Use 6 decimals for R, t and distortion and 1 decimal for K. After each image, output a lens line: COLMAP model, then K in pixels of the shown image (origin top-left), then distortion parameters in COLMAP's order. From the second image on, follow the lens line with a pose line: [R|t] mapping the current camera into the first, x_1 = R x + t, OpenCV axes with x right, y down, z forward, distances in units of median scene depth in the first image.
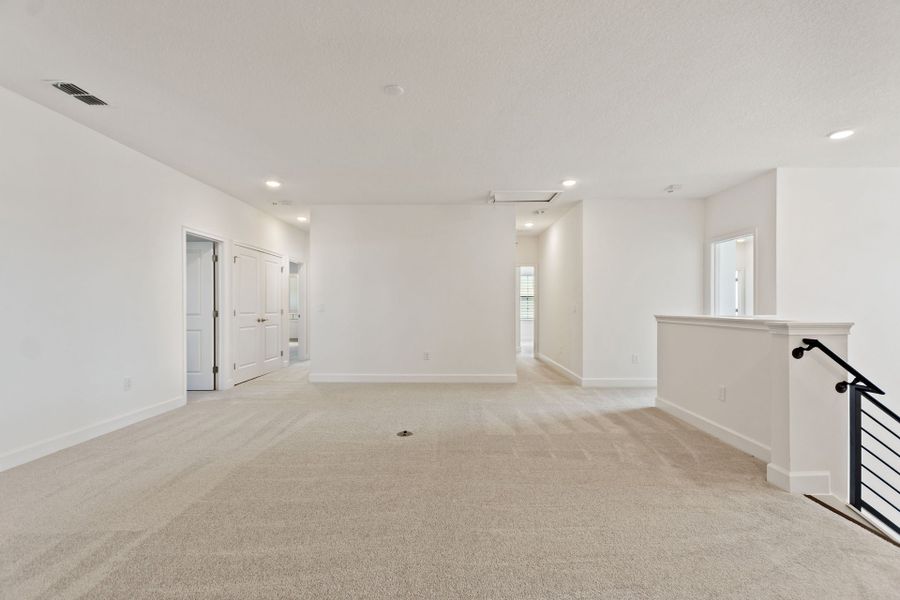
lens RADIAL K [[387.6, 0, 444.9], [0, 387.6, 302.6], [0, 0, 1]] dist [0.000526, 0.000036]
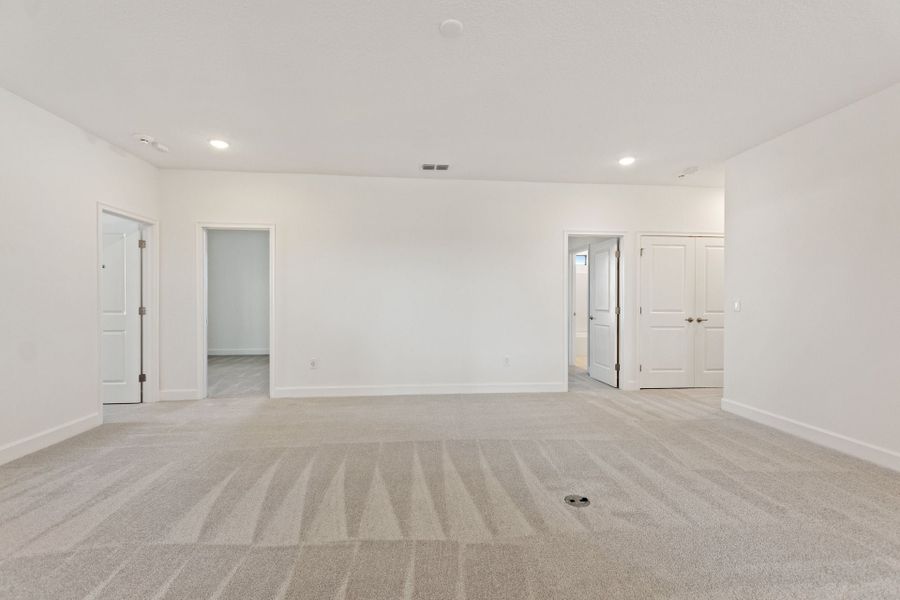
lens RADIAL K [[387.6, 0, 444.9], [0, 387.6, 302.6], [0, 0, 1]] dist [0.000526, 0.000036]
pose [[0.118166, 0.008302, -0.992959, 0.334783], [0.004540, 0.999950, 0.008901, -0.001720], [0.992983, -0.005560, 0.118123, 0.453601]]
